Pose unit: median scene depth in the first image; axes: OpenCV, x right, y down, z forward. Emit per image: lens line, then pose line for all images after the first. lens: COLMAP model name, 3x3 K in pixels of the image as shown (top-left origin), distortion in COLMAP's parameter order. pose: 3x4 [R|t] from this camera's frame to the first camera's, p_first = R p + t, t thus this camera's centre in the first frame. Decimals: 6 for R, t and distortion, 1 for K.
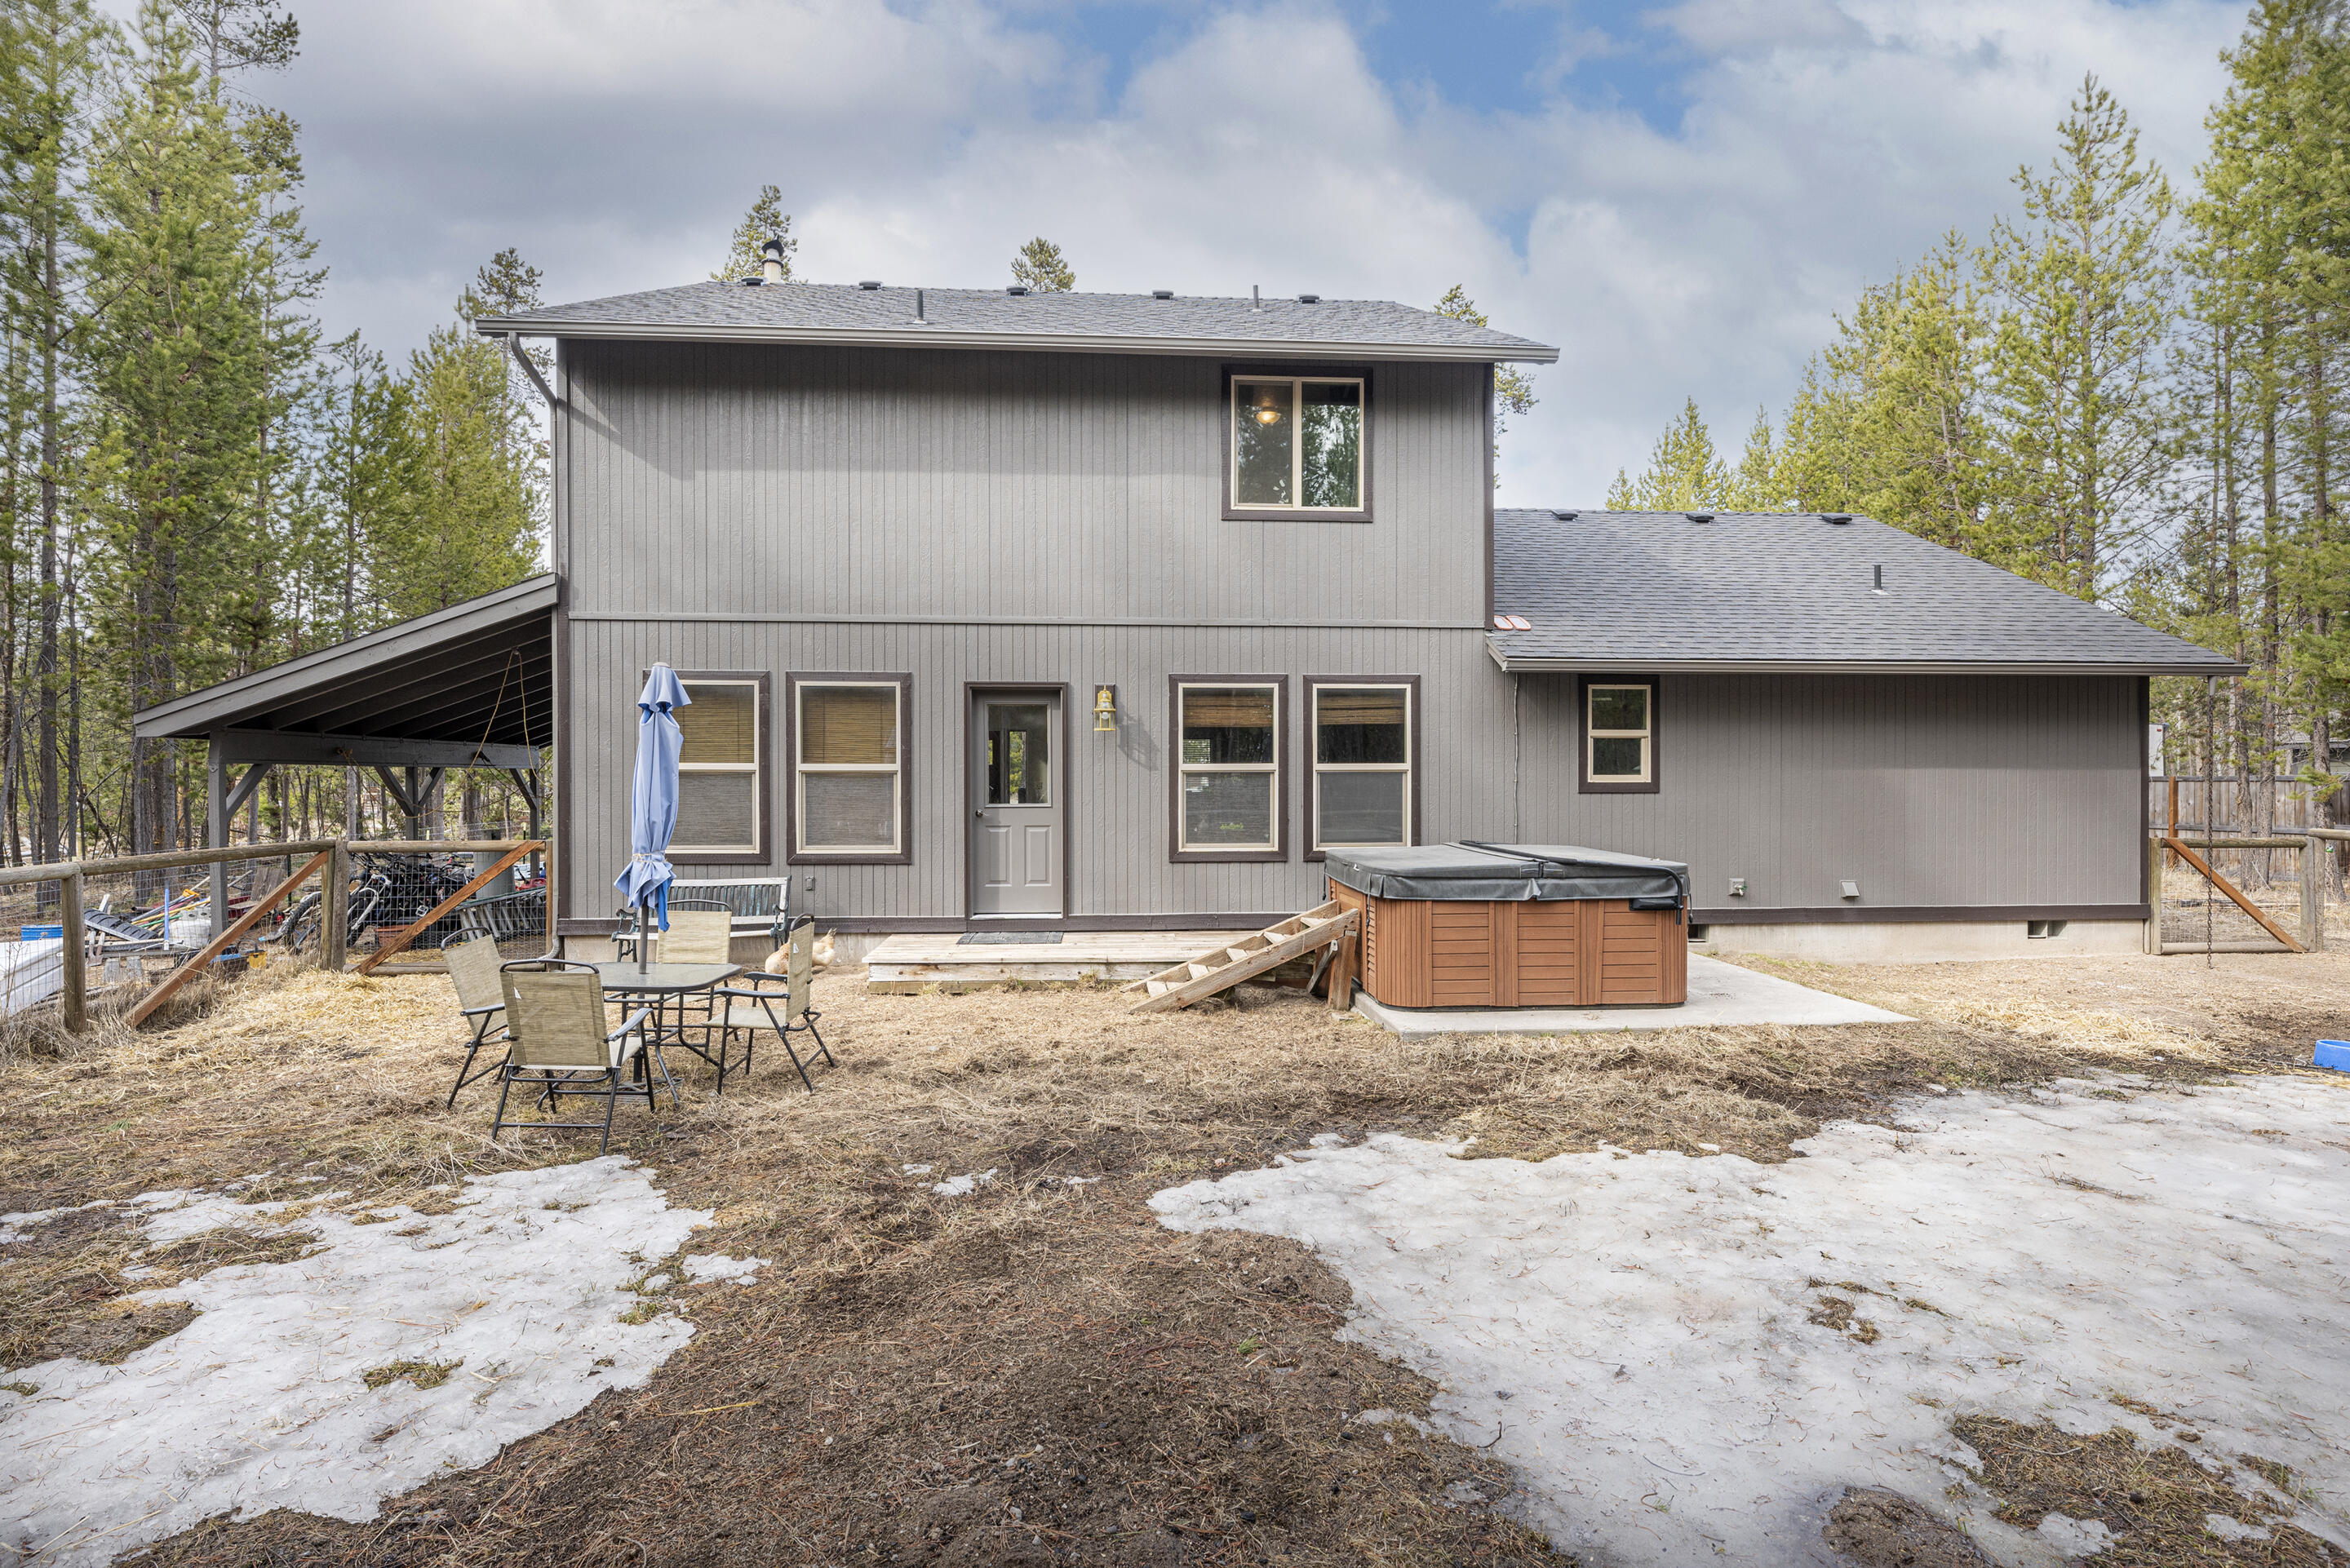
lens RADIAL K [[1121.2, 0, 1175.0], [0, 1121.2, 784.0], [0, 0, 1]] dist [-0.000068, -0.000441]
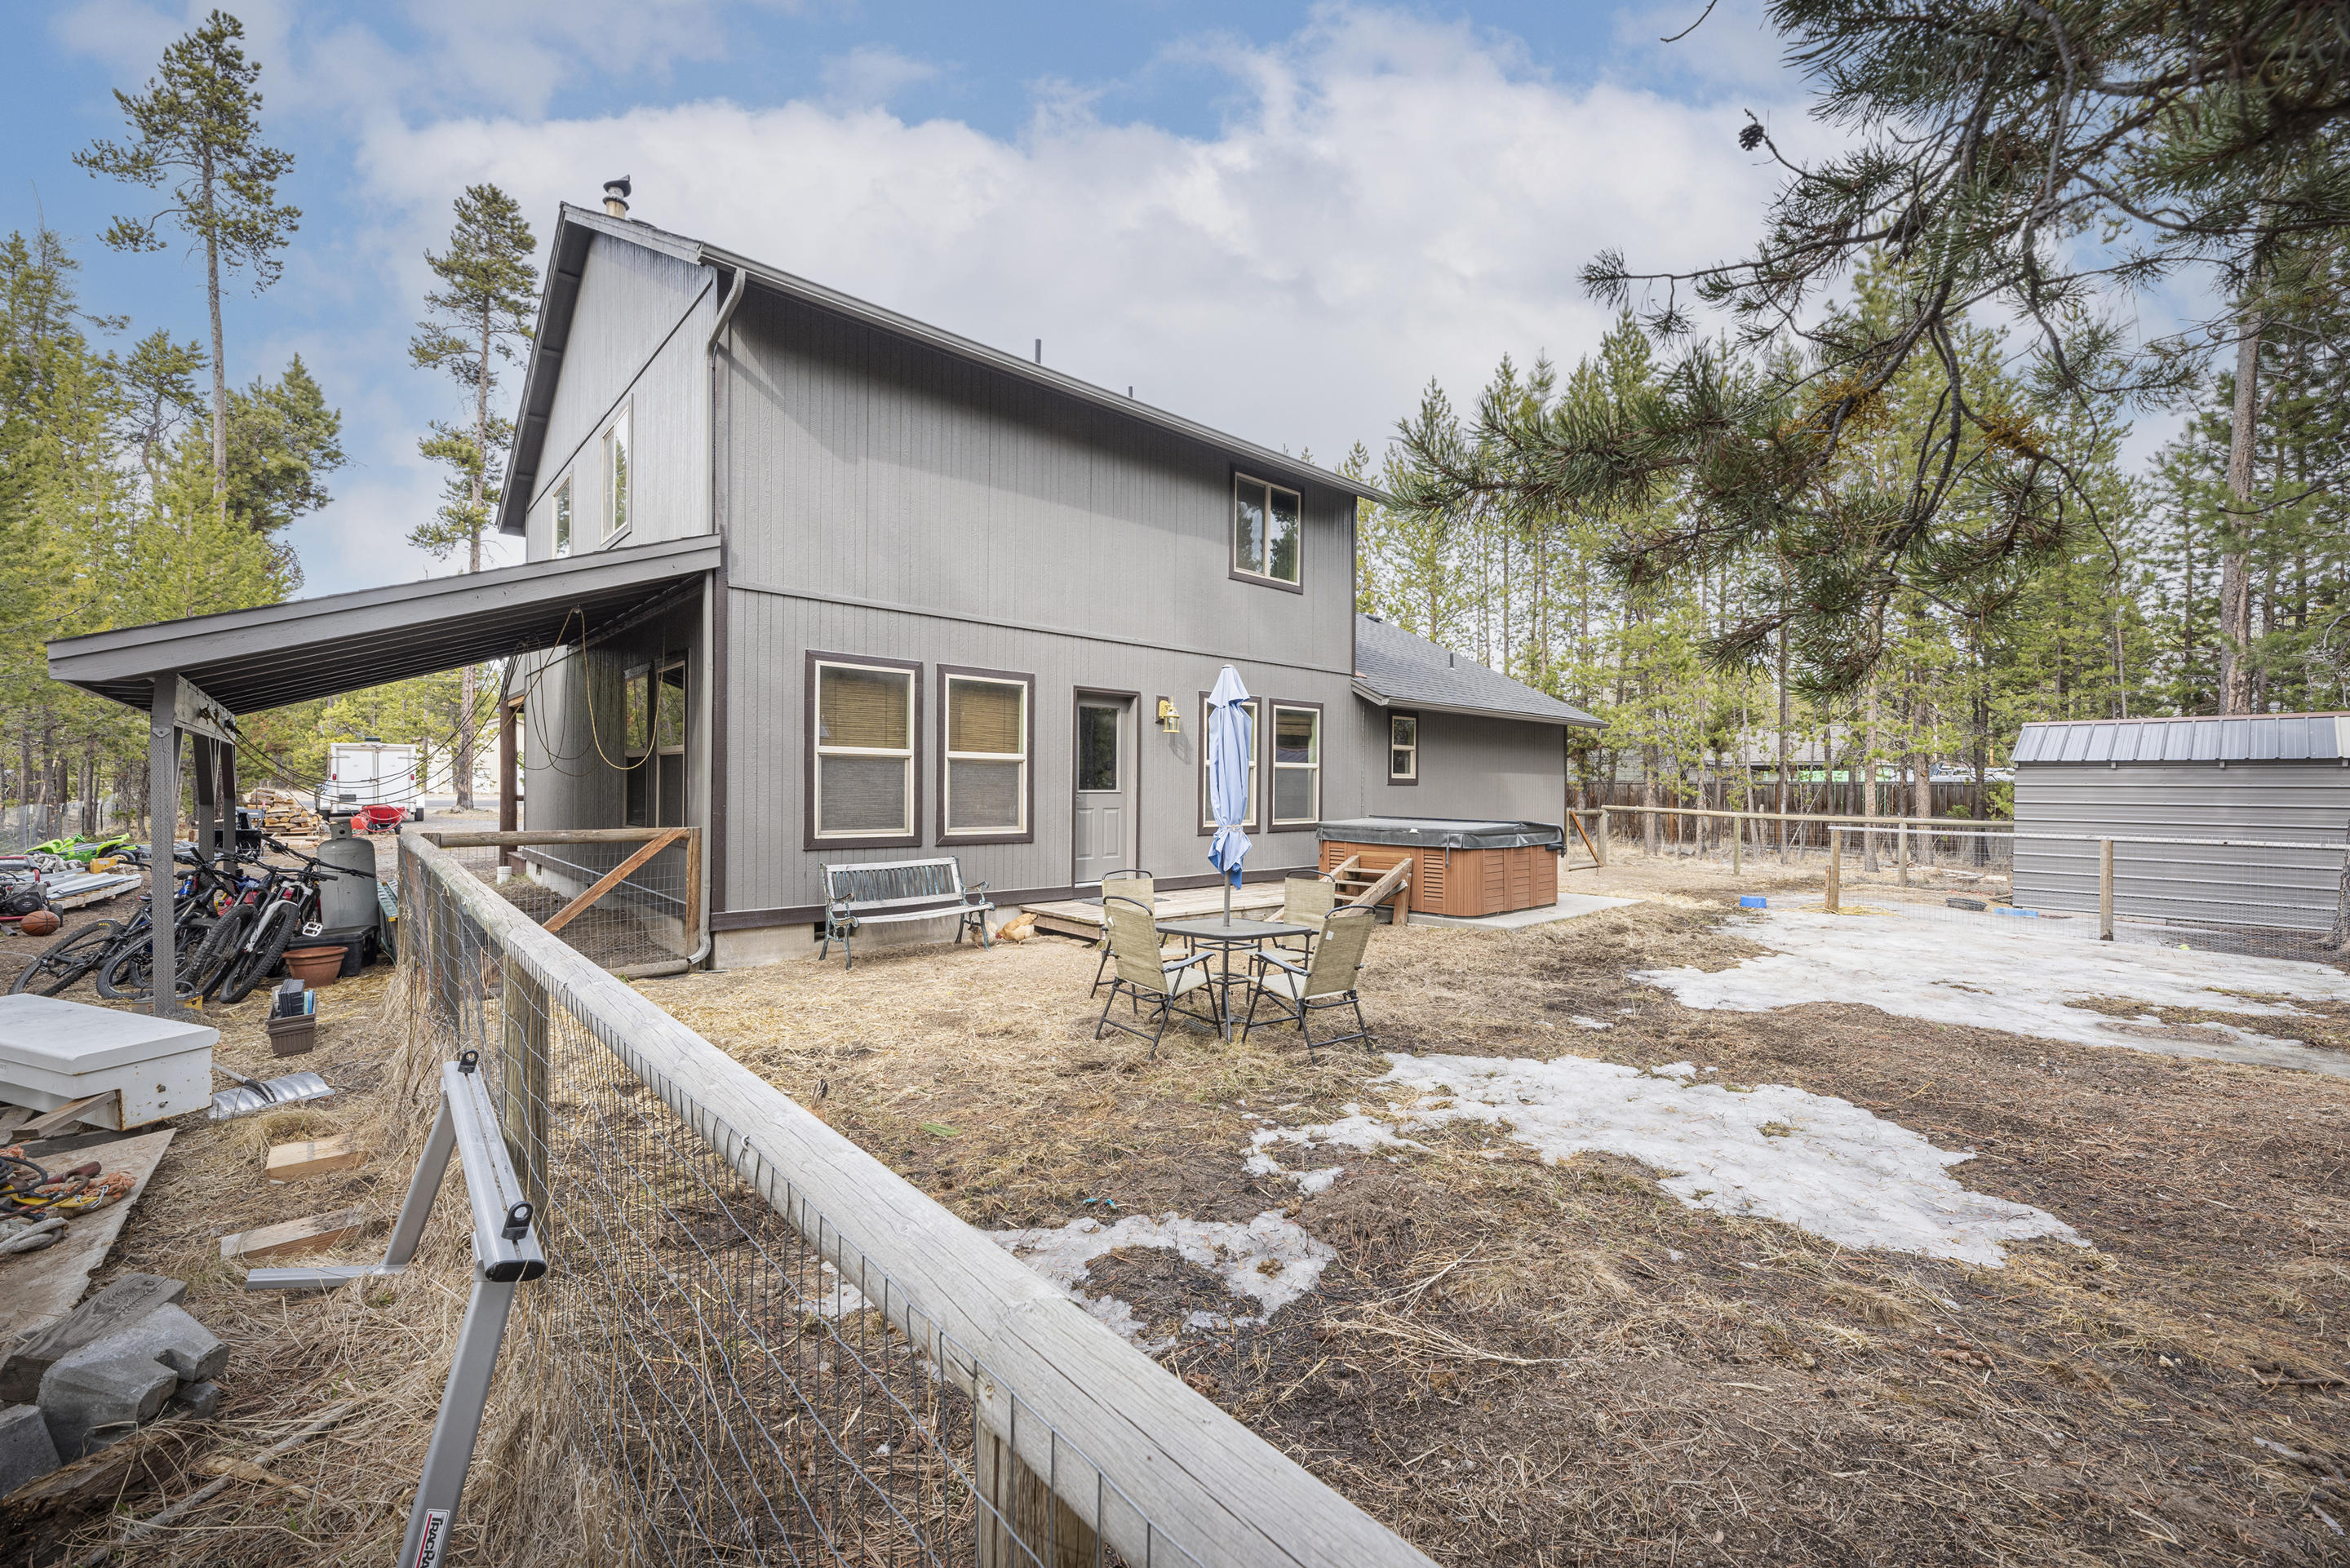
lens RADIAL K [[952.5, 0, 1175.0], [0, 952.5, 784.0], [0, 0, 1]] dist [-0.000378, 0.000388]
pose [[0.780305, 0.008619, 0.625339, -0.729157], [-0.009294, 0.999954, -0.002185, 0.013140], [-0.625330, -0.004107, 0.780350, 0.156174]]
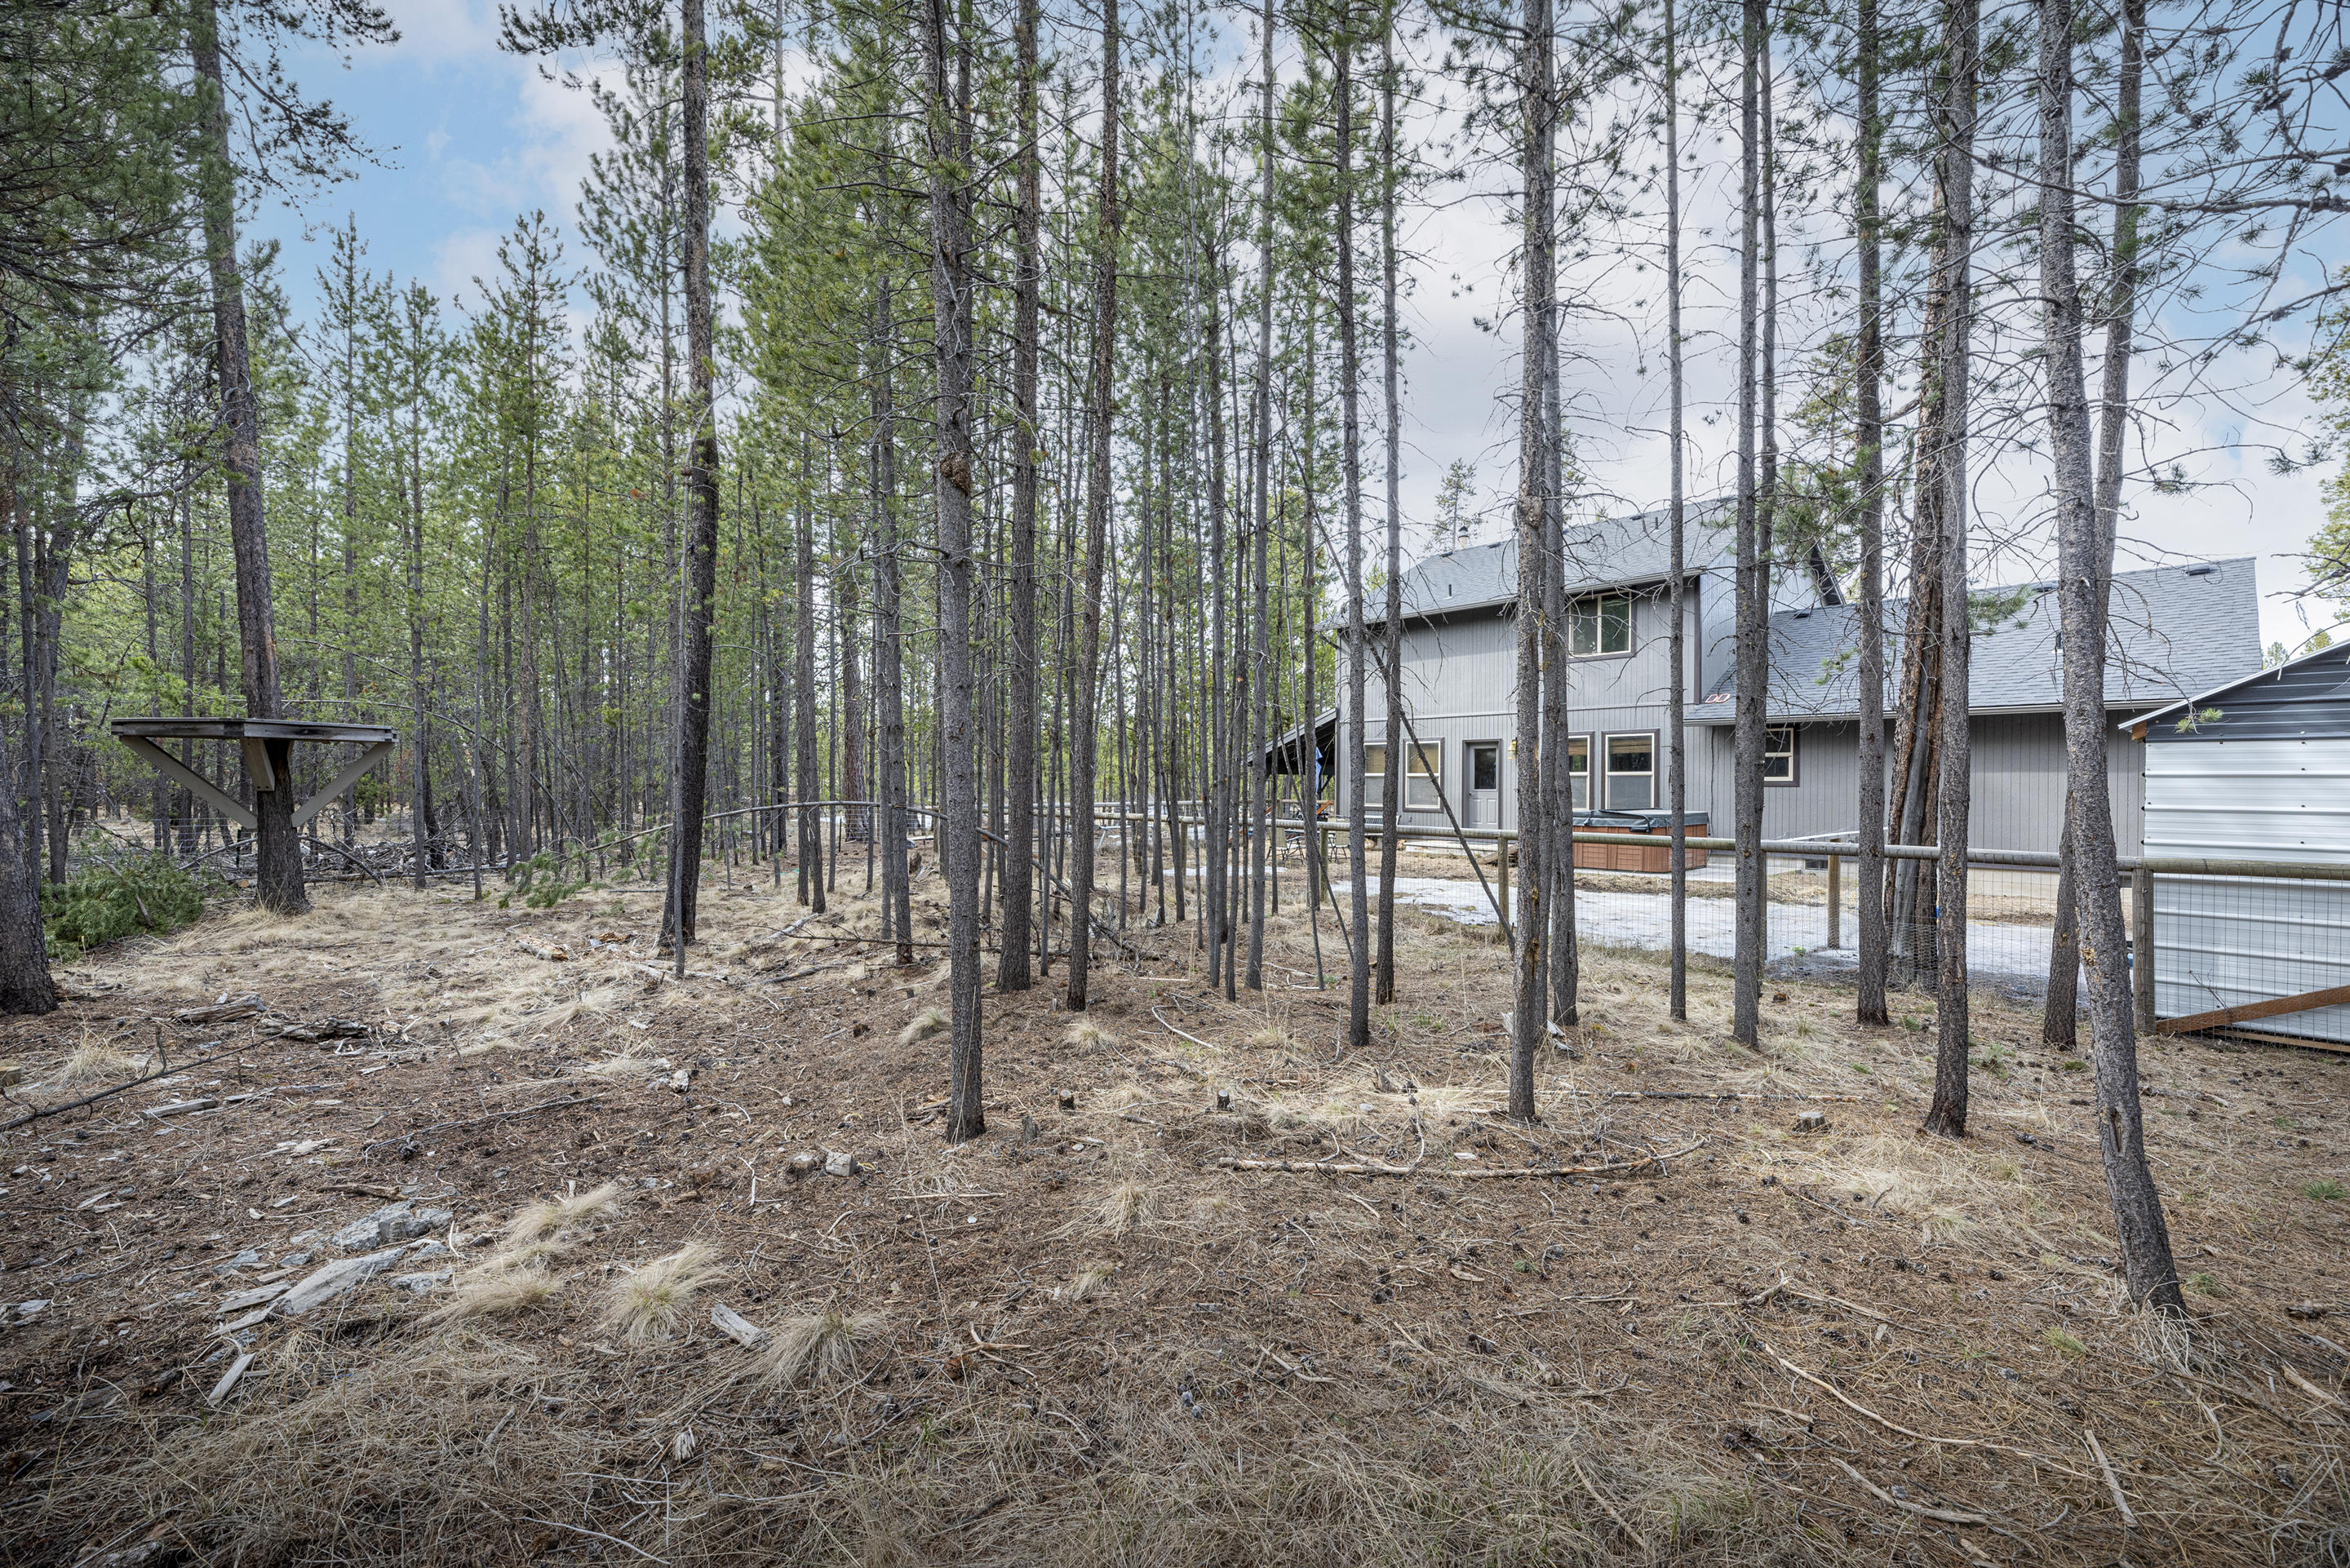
lens RADIAL K [[952.5, 0, 1175.0], [0, 952.5, 784.0], [0, 0, 1]] dist [-0.000378, 0.000388]
pose [[0.631022, 0.003176, -0.775758, 1.046531], [-0.000621, 0.999993, 0.003589, -0.001523], [0.775764, -0.001783, 0.631020, -0.822907]]
